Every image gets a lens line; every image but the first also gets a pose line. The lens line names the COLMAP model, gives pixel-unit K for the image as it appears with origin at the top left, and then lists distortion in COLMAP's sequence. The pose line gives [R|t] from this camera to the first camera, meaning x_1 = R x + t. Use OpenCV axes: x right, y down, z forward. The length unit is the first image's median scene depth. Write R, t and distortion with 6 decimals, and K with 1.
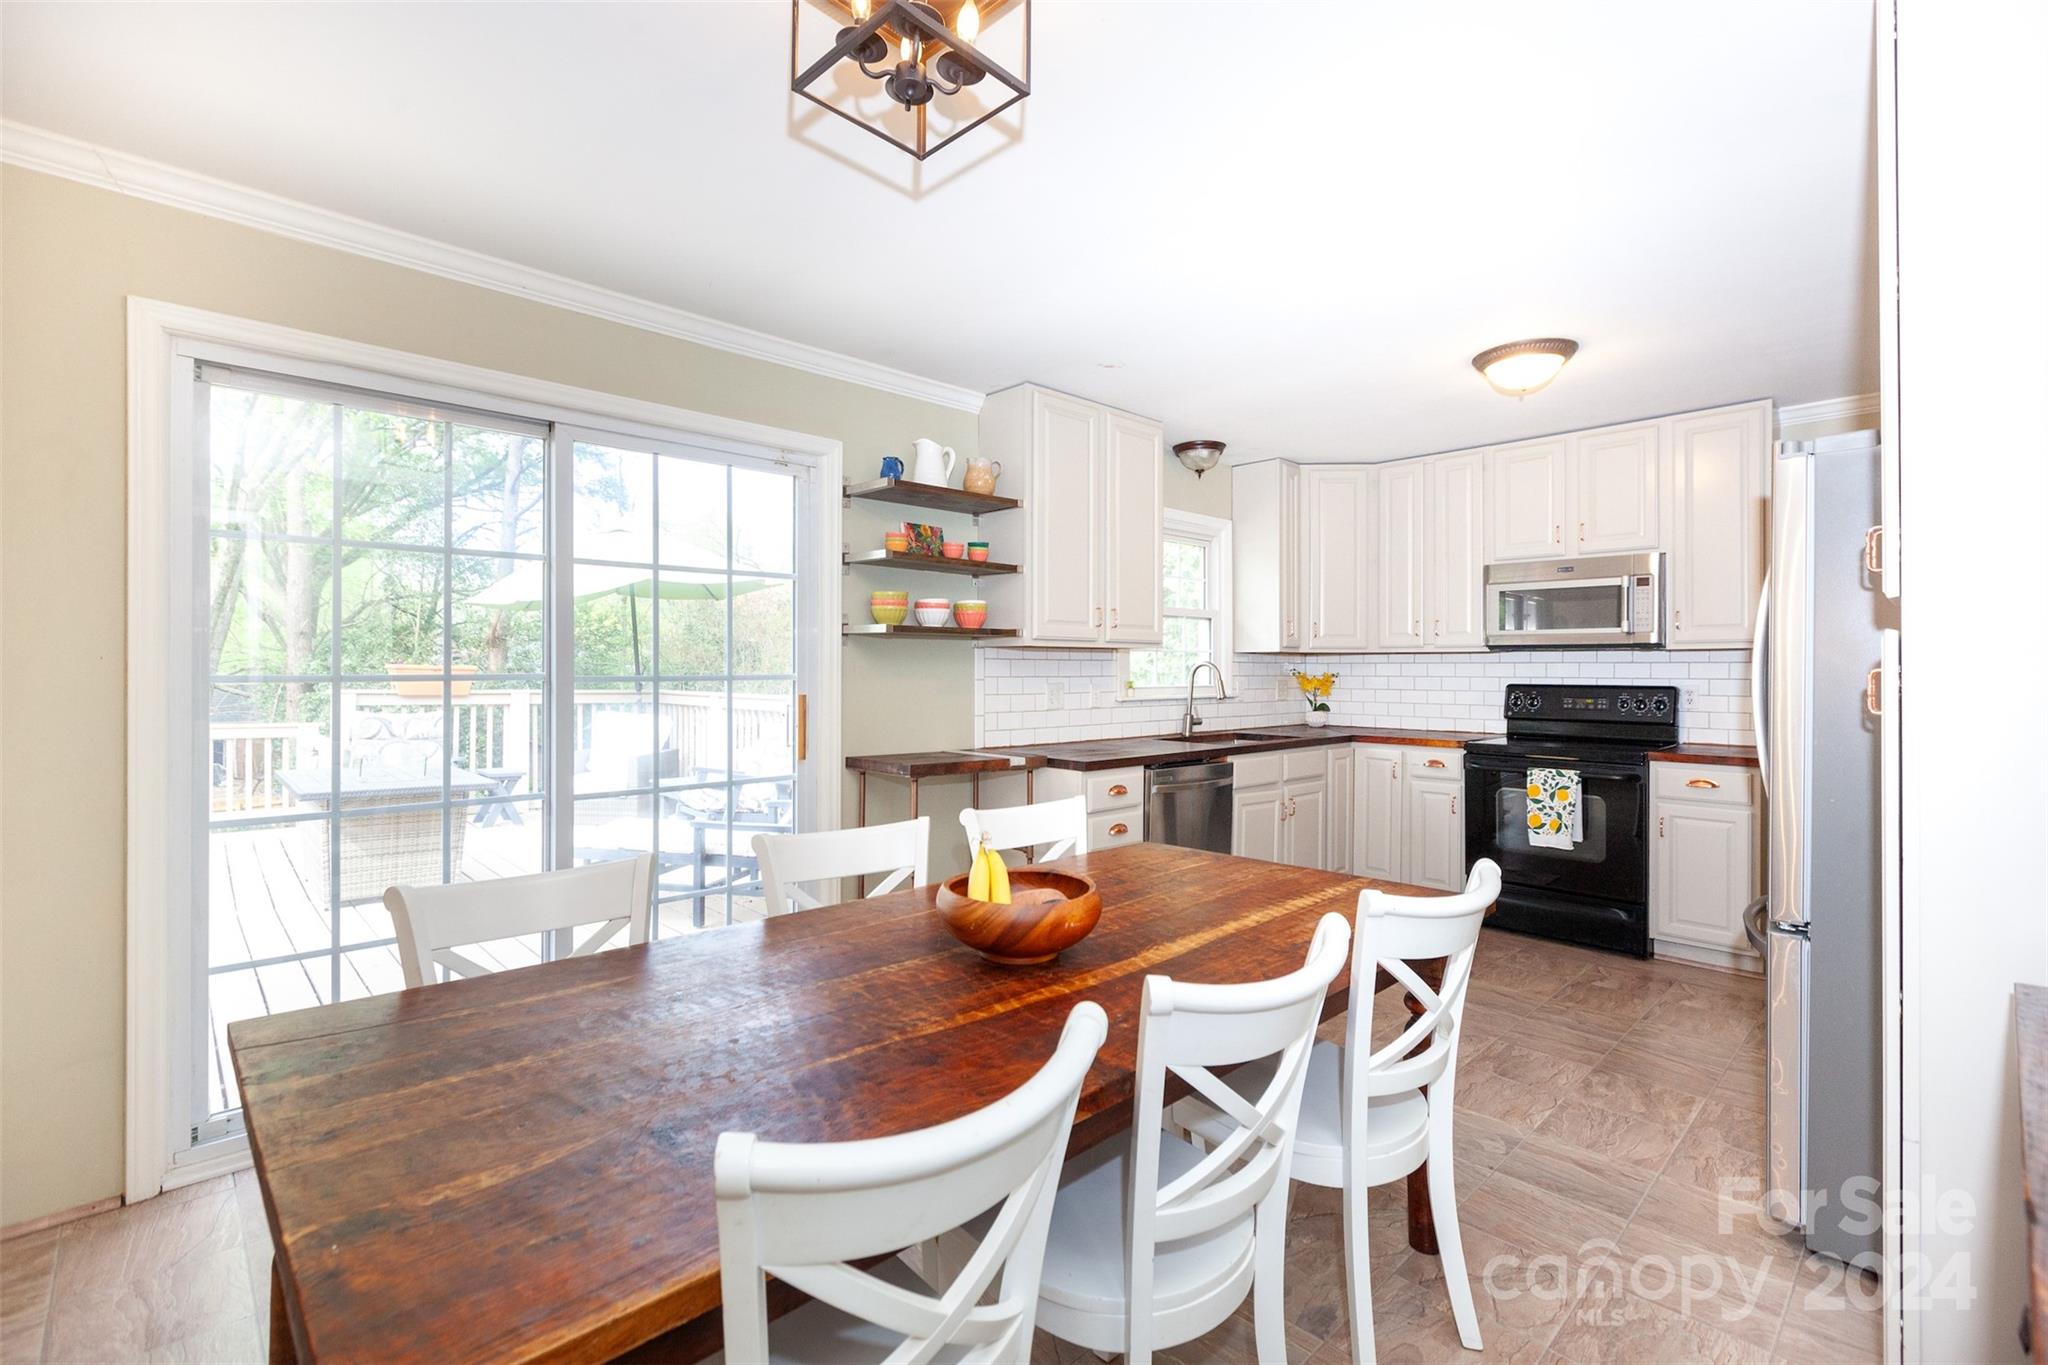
lens RADIAL K [[918.9, 0, 1035.9], [0, 918.9, 674.2], [0, 0, 1]] dist [0.005087, 0.000029]
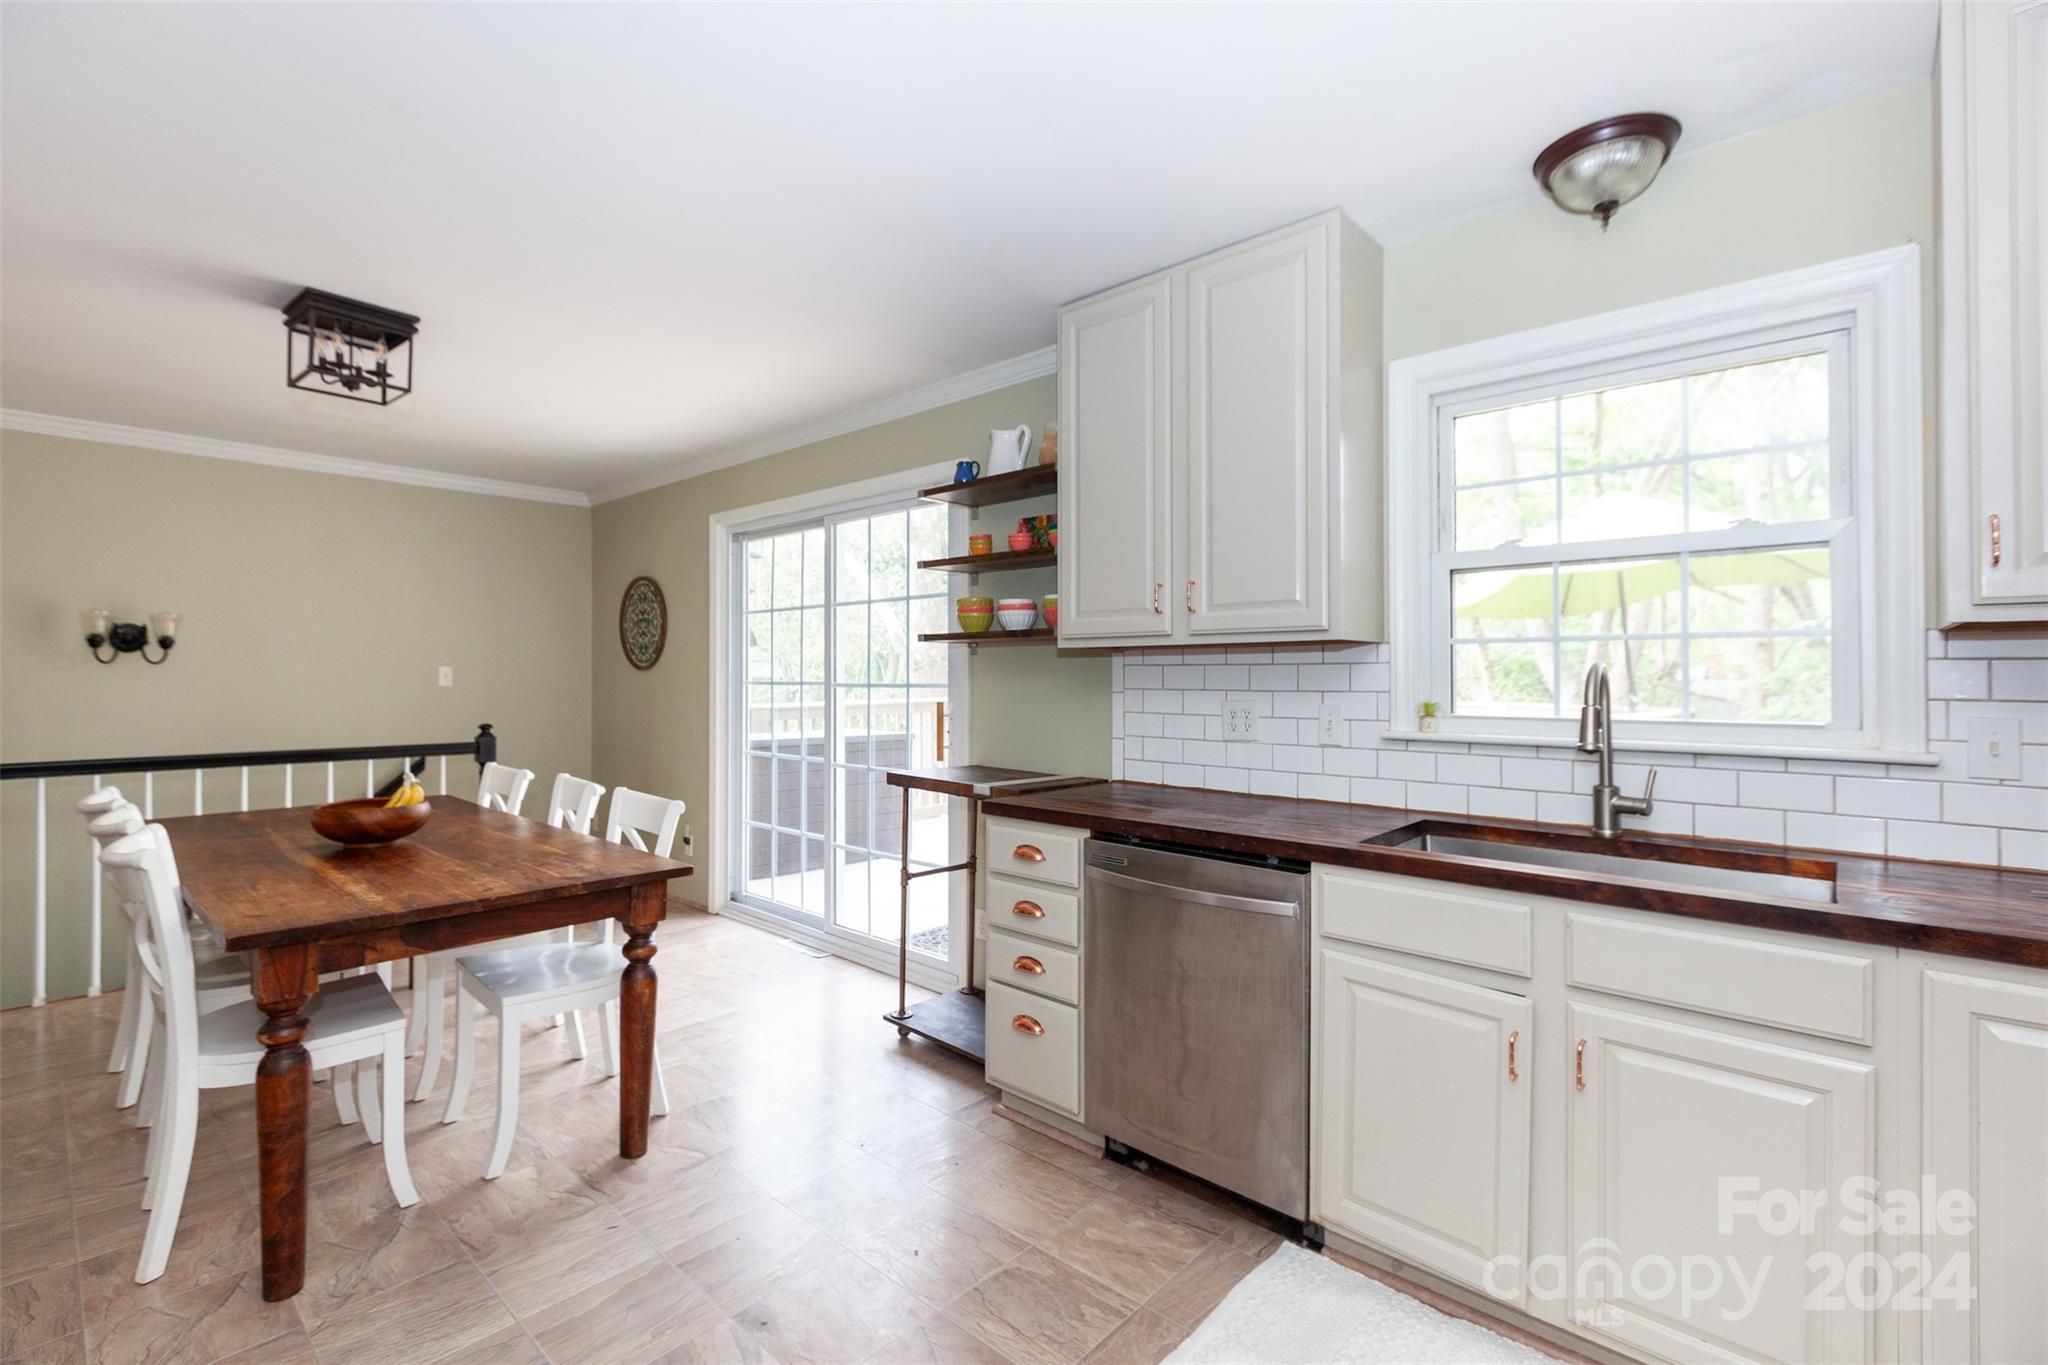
lens RADIAL K [[918.9, 0, 1008.9], [0, 918.9, 679.1], [0, 0, 1]] dist [0.005087, 0.000029]
pose [[0.035826, -0.001076, -0.999357, 0.615084], [-0.006342, 0.999979, -0.001304, -0.003308], [0.999338, 0.006385, 0.035818, 0.752034]]
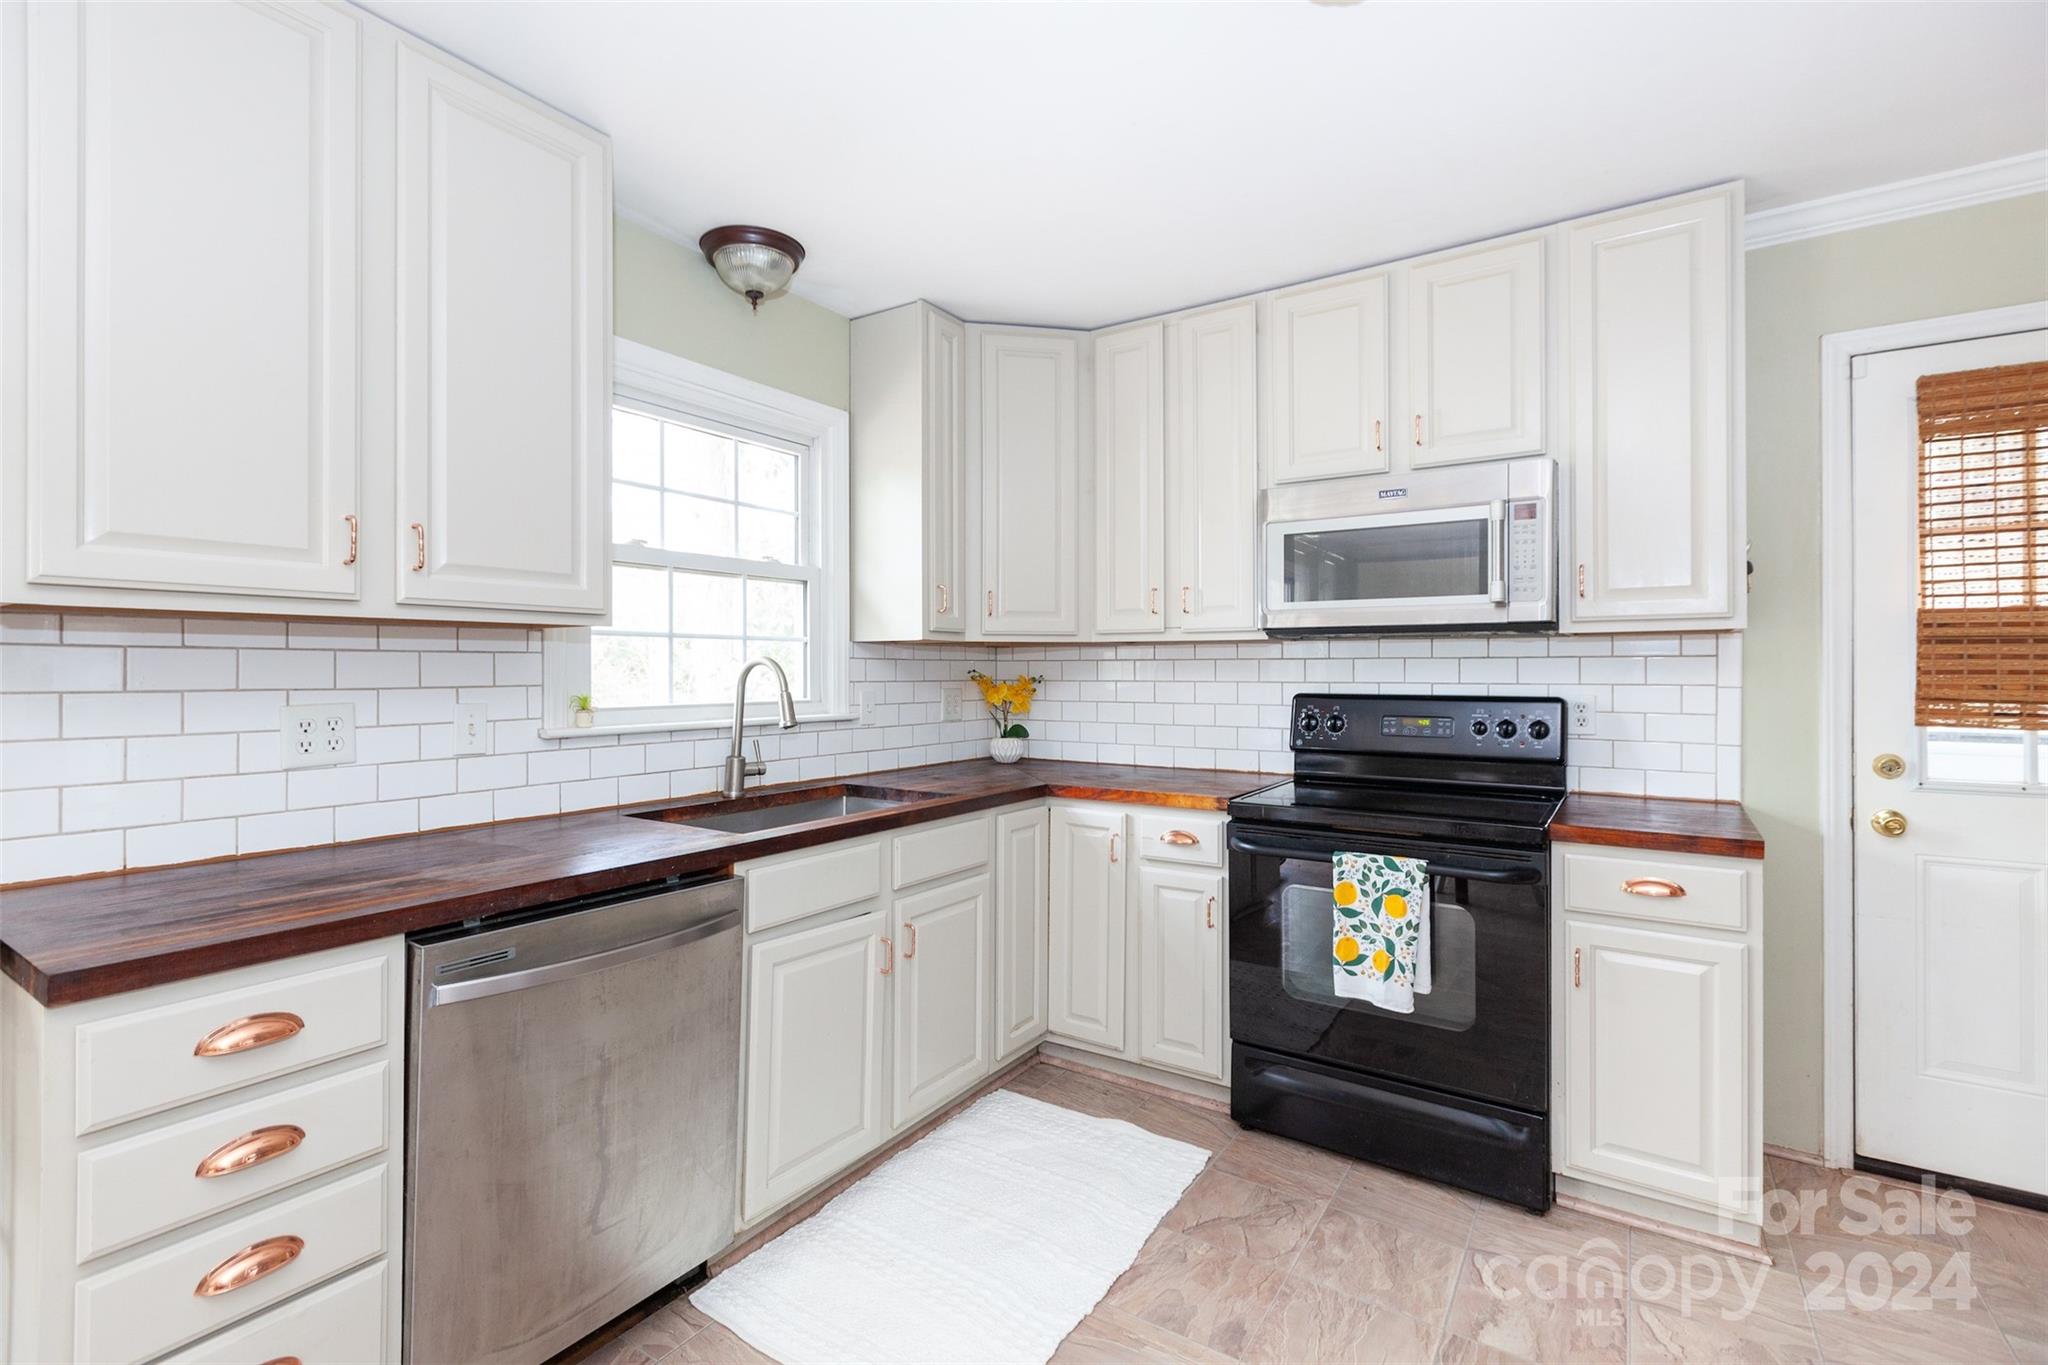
lens RADIAL K [[918.9, 0, 1017.0], [0, 918.9, 675.1], [0, 0, 1]] dist [0.005087, 0.000029]
pose [[0.980837, -0.004035, 0.194791, 0.234924], [0.003915, 0.999992, 0.001001, -0.003033], [-0.194793, -0.000219, 0.980844, 0.481743]]
